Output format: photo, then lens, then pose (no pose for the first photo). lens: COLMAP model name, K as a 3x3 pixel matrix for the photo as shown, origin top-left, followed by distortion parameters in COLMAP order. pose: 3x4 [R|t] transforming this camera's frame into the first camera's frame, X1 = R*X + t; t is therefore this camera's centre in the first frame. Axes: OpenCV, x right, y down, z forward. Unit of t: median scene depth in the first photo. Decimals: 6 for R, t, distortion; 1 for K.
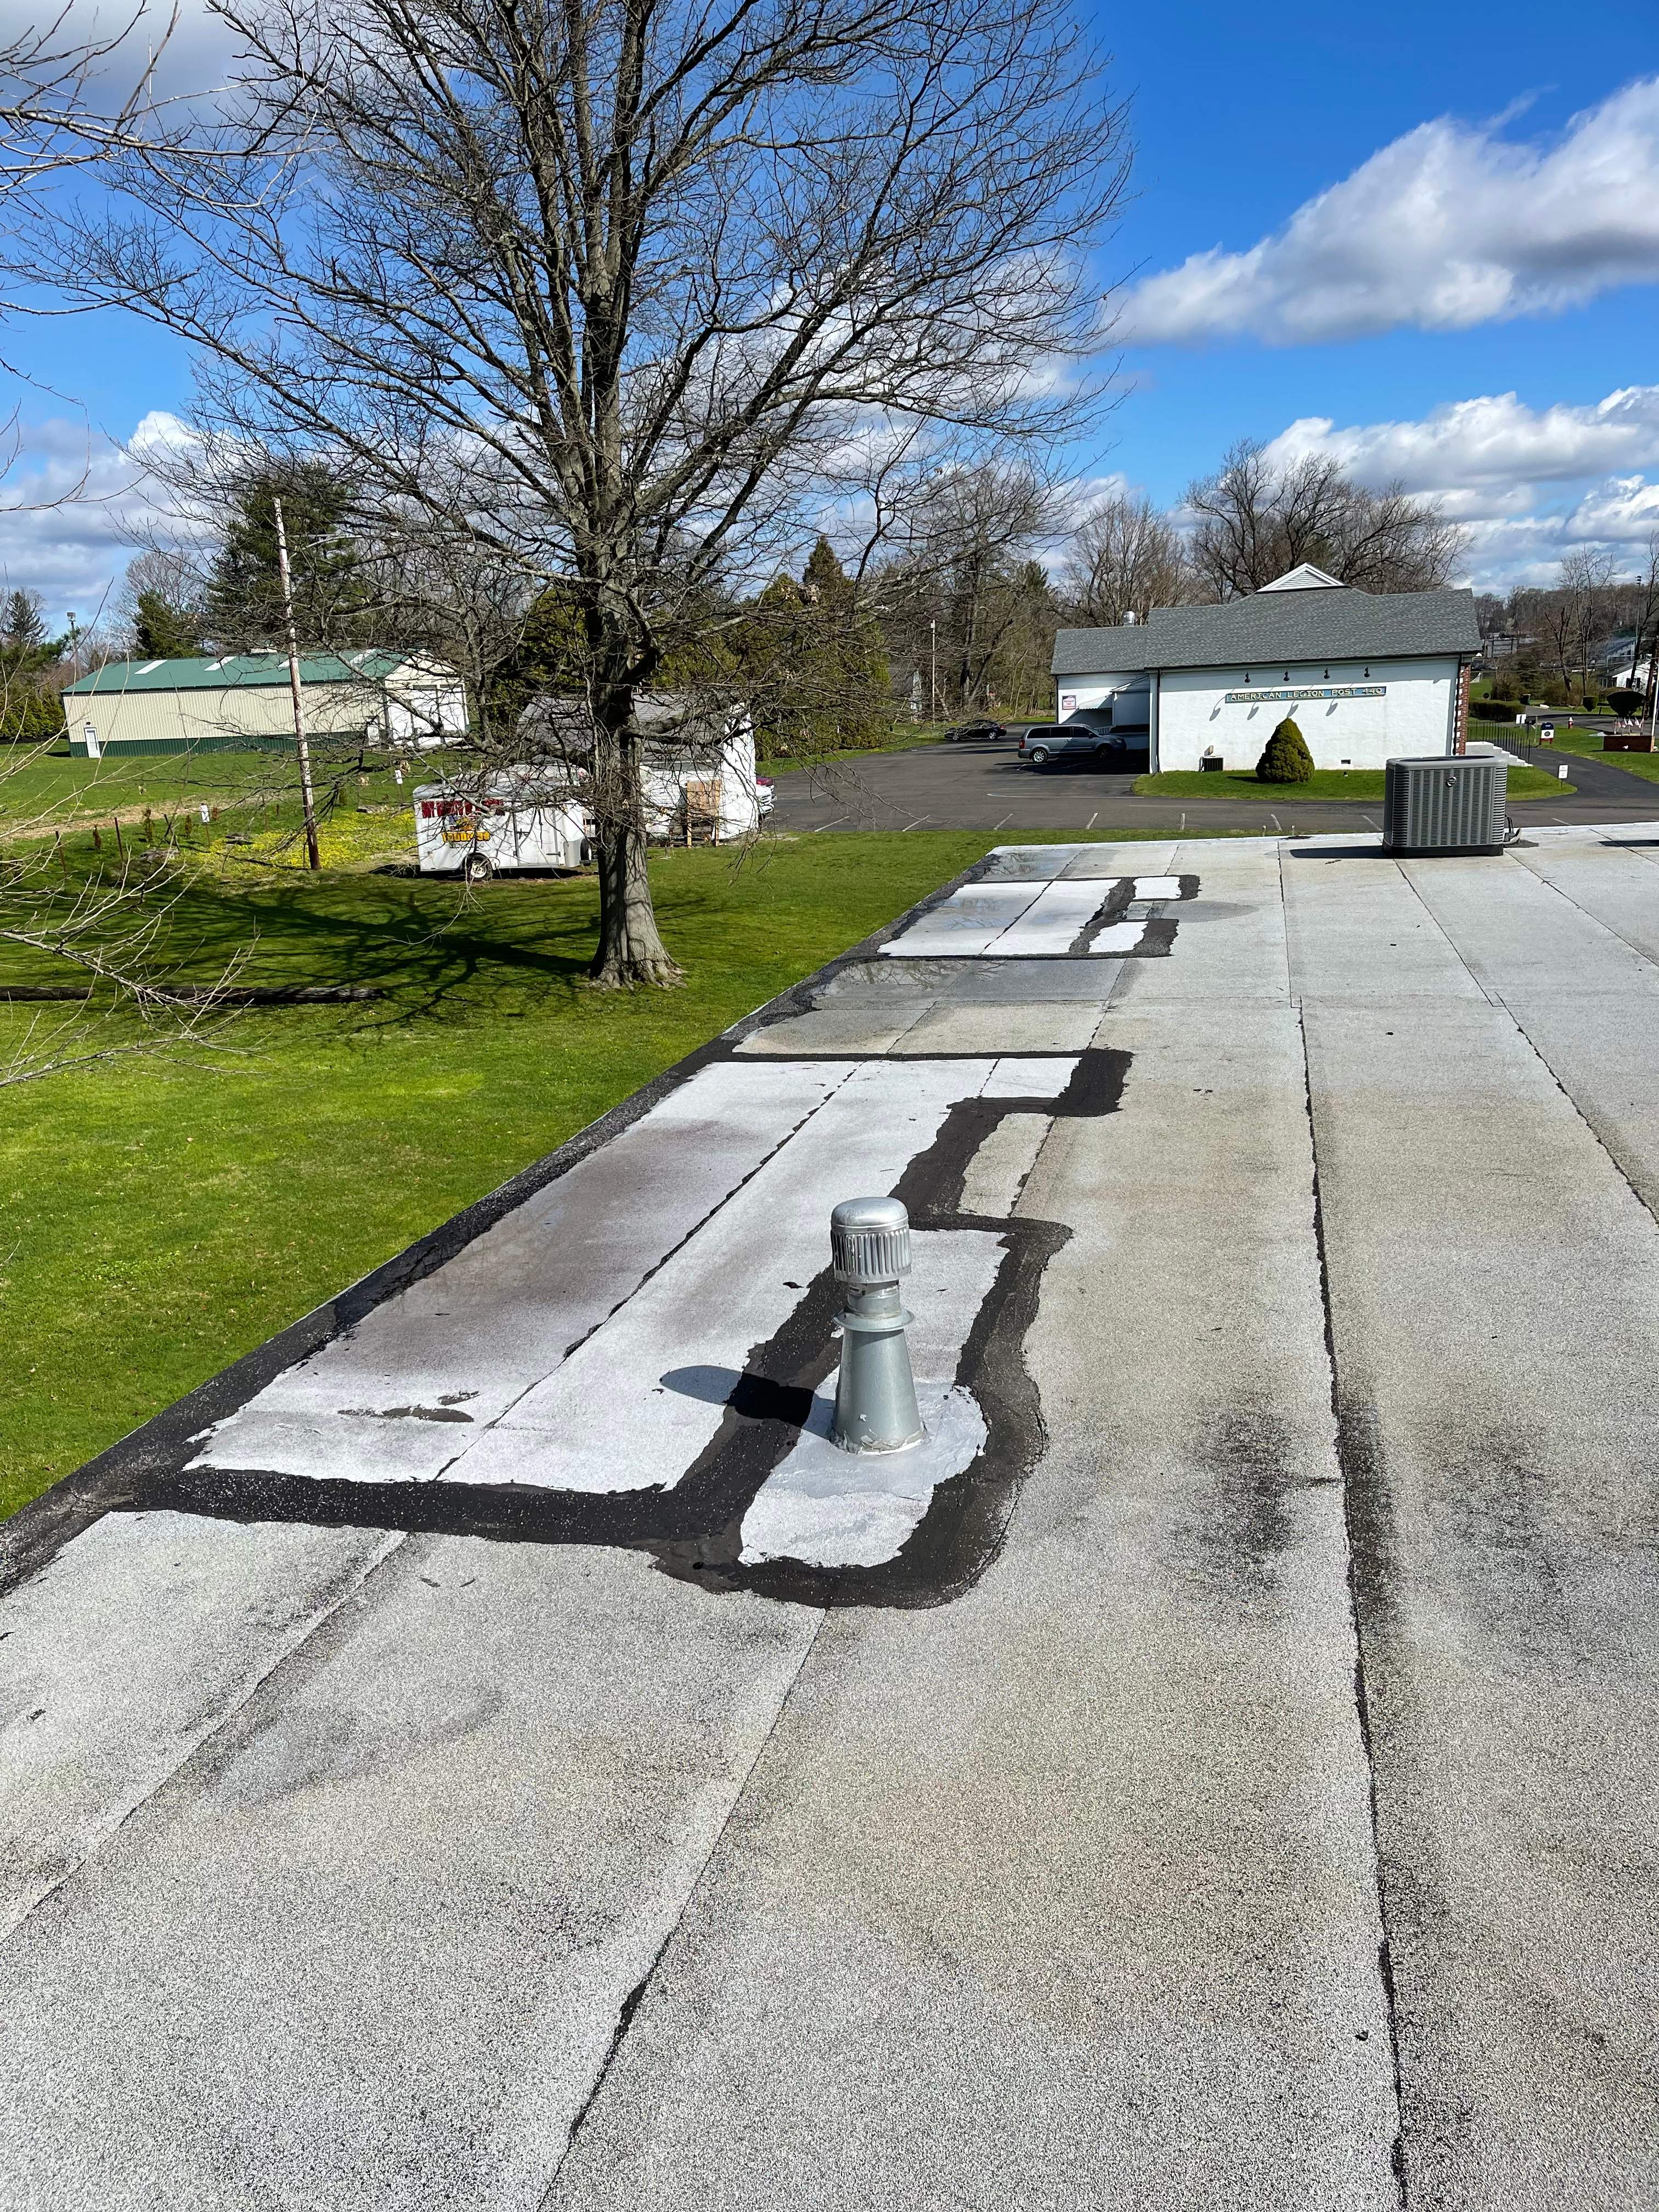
lens RADIAL K [[1600.2, 0, 829.5], [0, 1600.2, 1106.0], [0, 0, 1]] dist [0.064998, -0.092615]
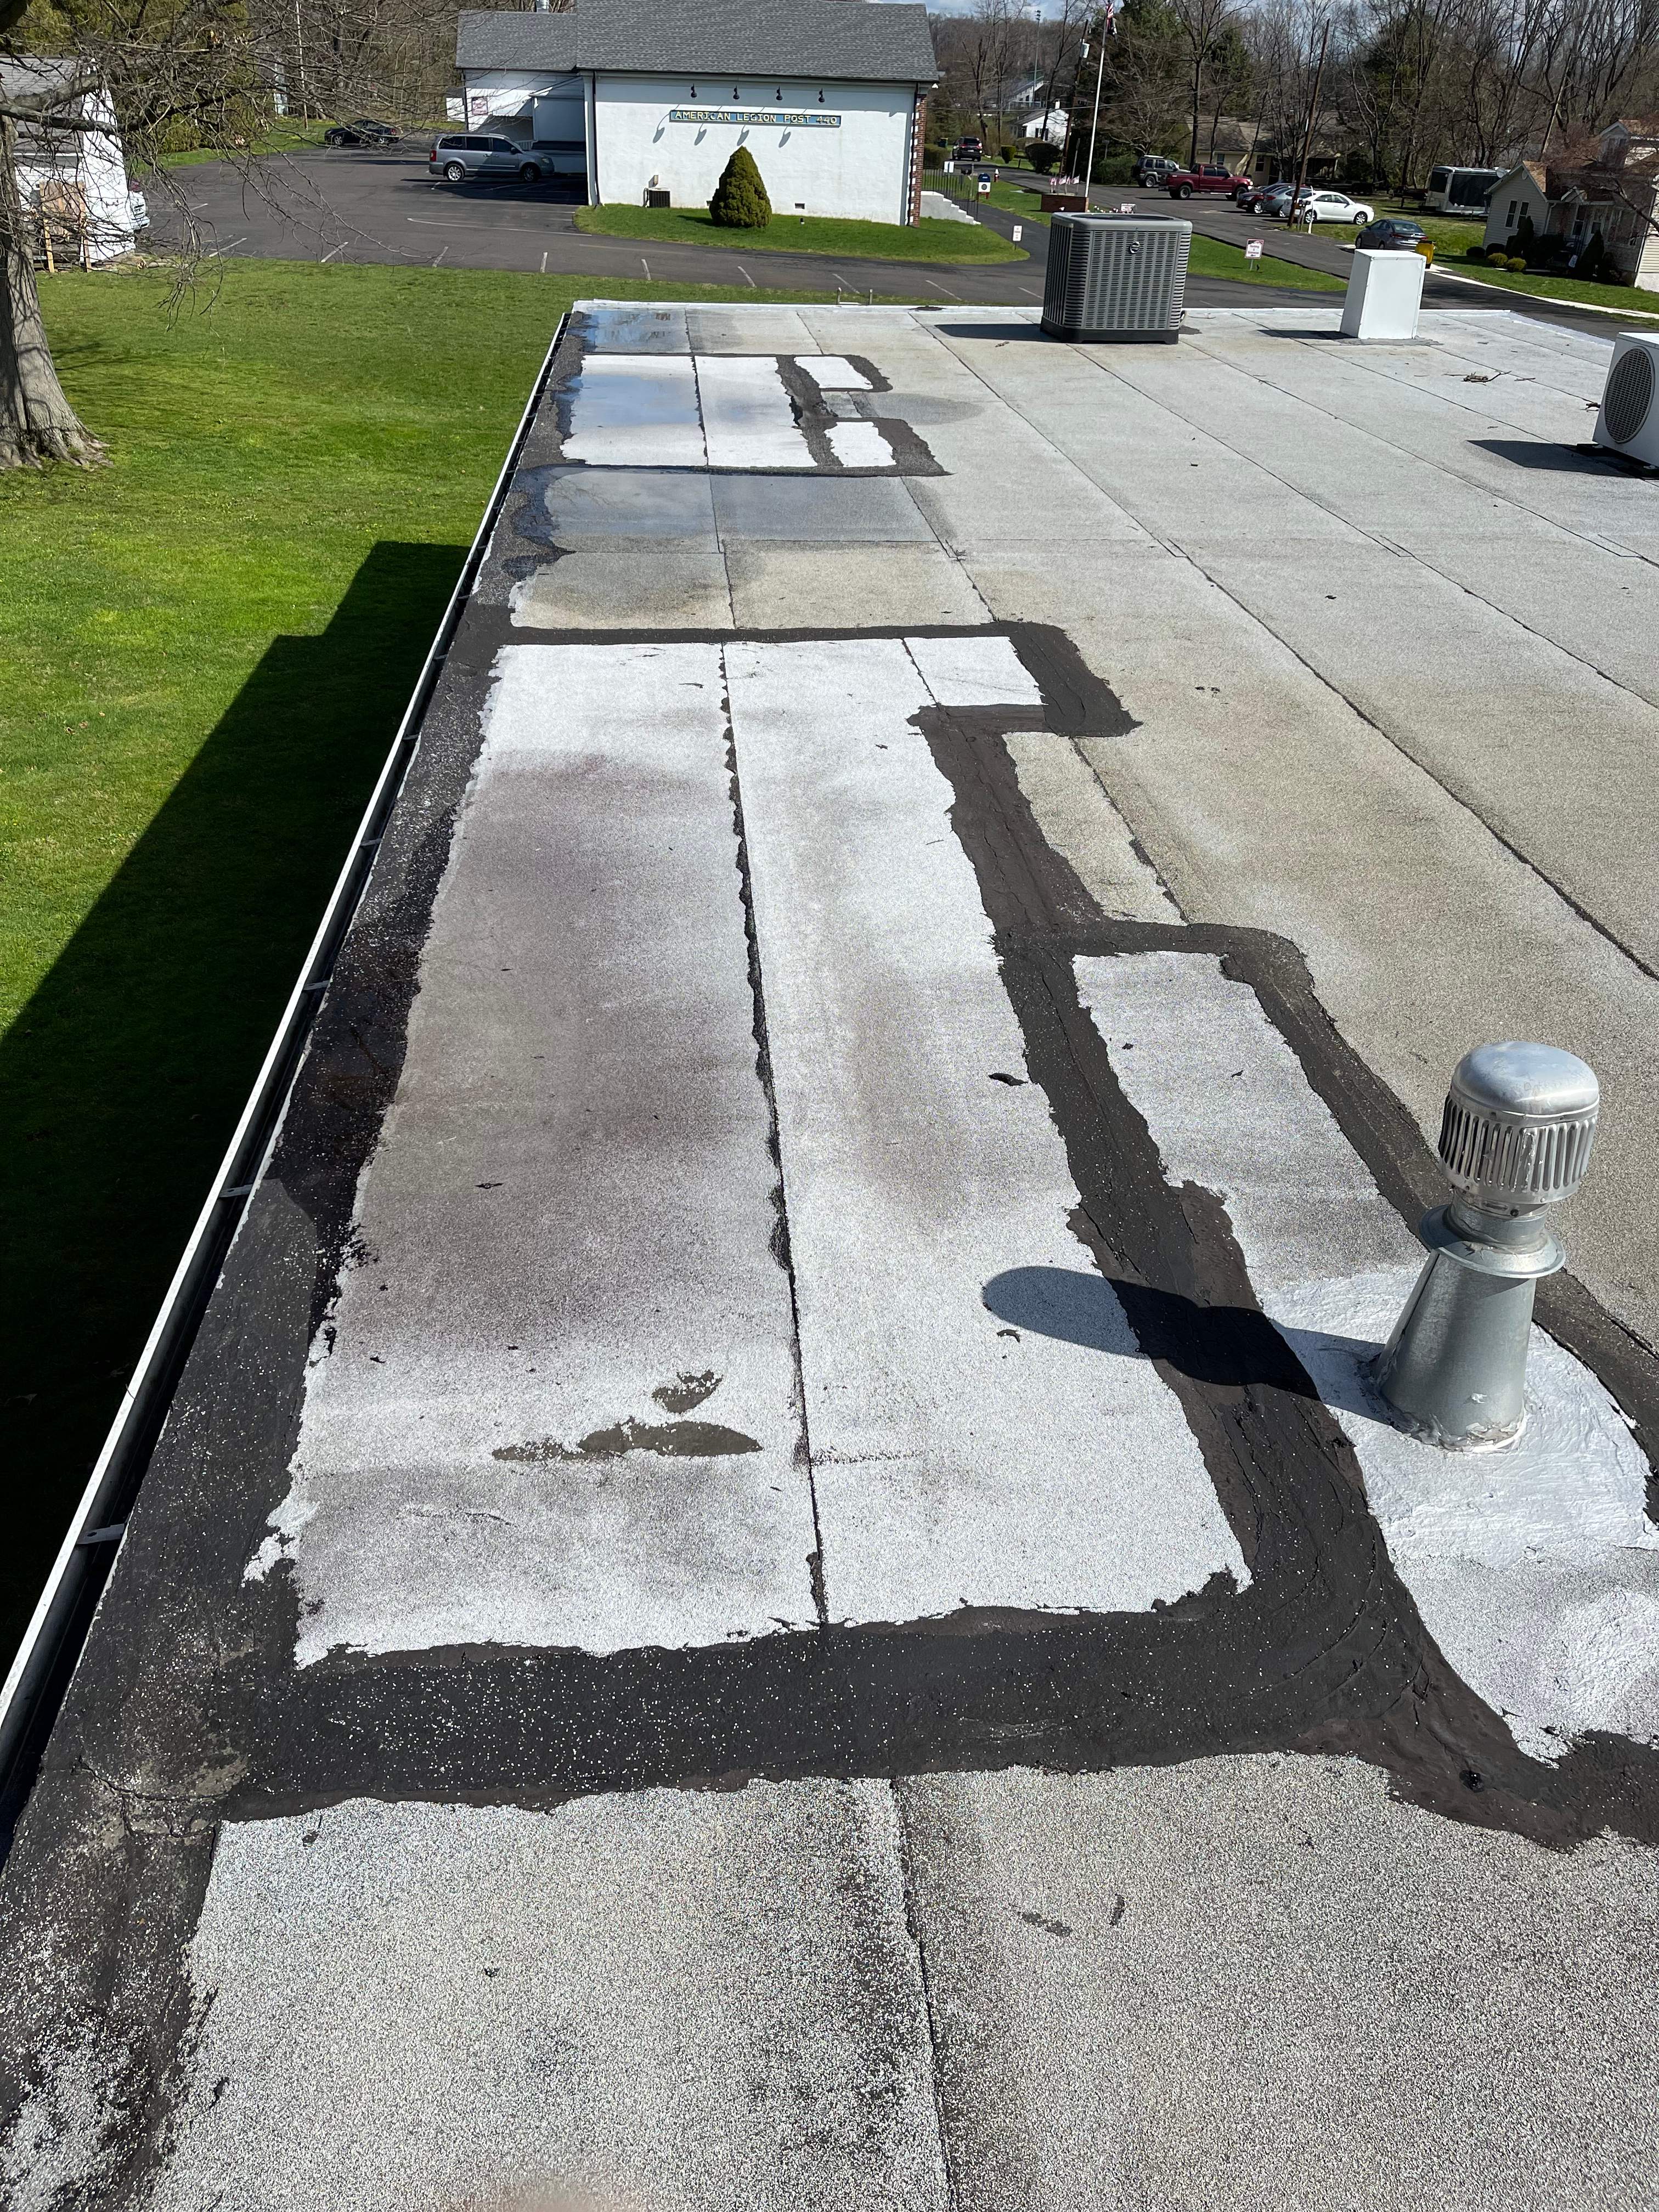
lens RADIAL K [[1626.0, 0, 829.5], [0, 1626.0, 1106.0], [0, 0, 1]] dist [0.074312, -0.100517]
pose [[0.946286, -0.102439, 0.306673, -0.267197], [0.007730, 0.955381, 0.295276, -0.068189], [-0.323237, -0.277045, 0.904856, 0.364736]]
